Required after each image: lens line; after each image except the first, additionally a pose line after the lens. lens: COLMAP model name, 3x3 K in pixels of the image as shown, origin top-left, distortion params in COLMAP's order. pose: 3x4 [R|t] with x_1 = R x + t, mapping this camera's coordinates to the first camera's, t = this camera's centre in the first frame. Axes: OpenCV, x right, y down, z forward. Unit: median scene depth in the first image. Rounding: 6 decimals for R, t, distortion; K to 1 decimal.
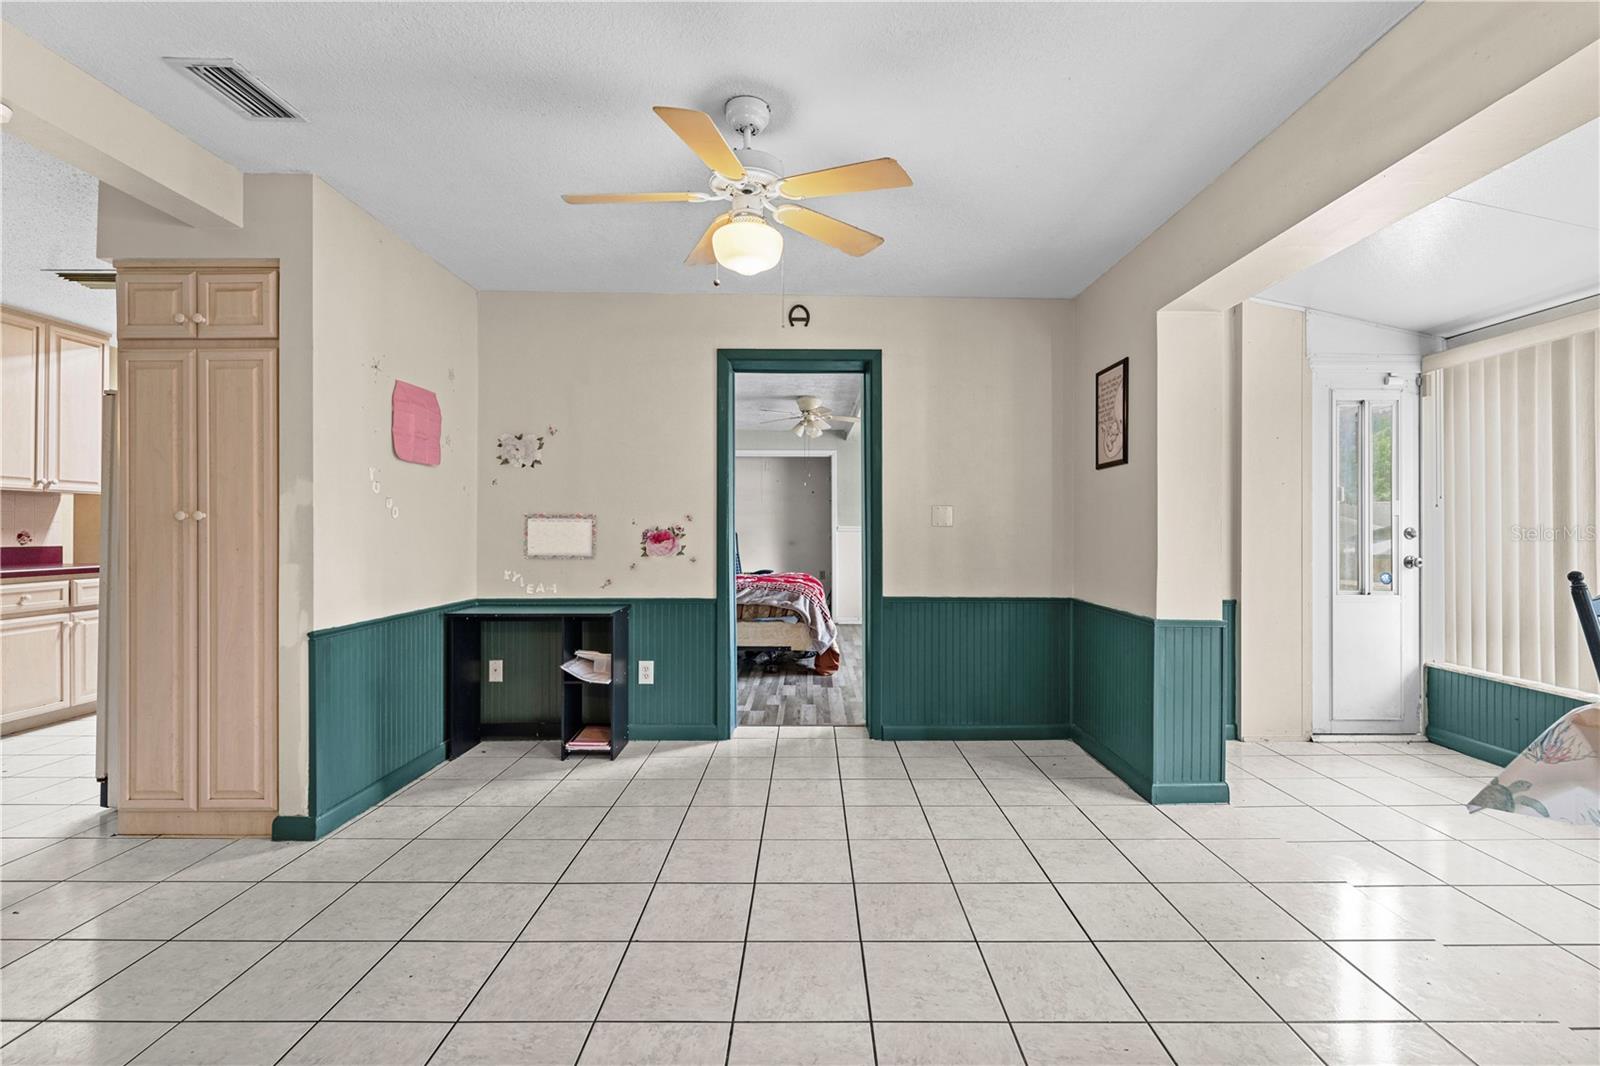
lens RADIAL K [[689.0, 0, 788.8], [0, 689.0, 530.0], [0, 0, 1]] dist [-0.000435, 0.000878]
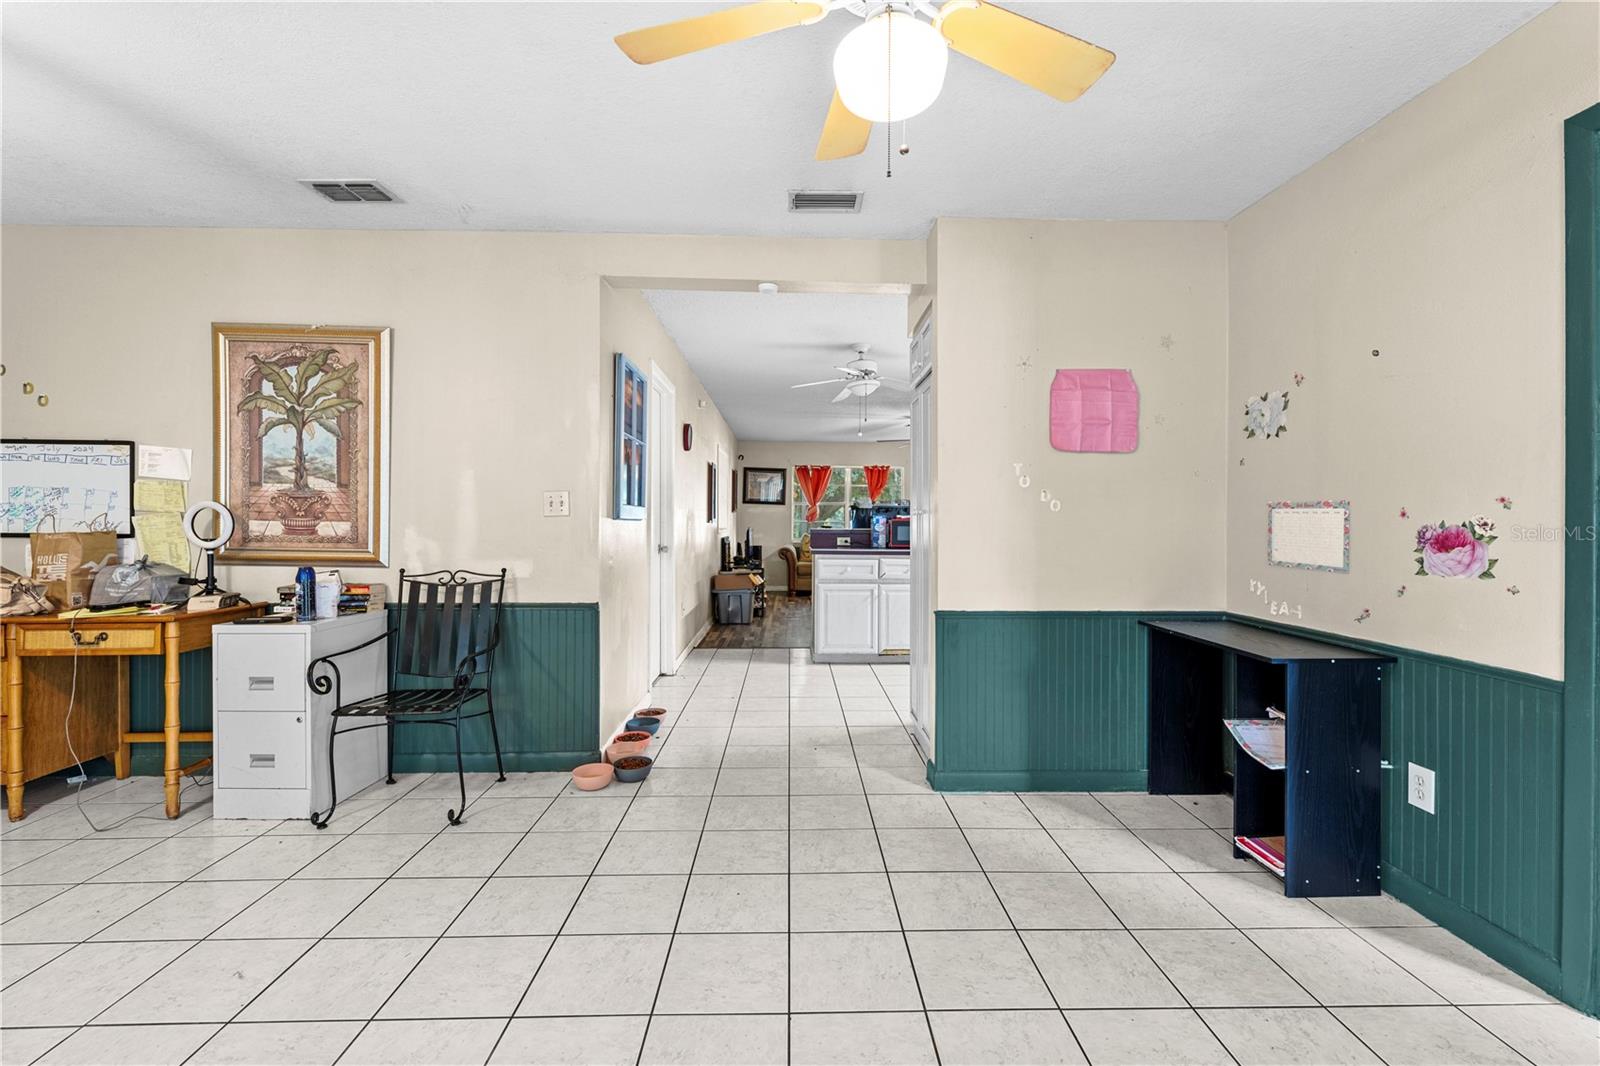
lens RADIAL K [[689.0, 0, 835.0], [0, 689.0, 525.5], [0, 0, 1]] dist [-0.000435, 0.000878]
pose [[0.071715, 0.006725, -0.997403, 0.303095], [-0.005289, 0.999966, 0.006362, -0.002027], [0.997411, 0.004819, 0.071748, 0.496787]]
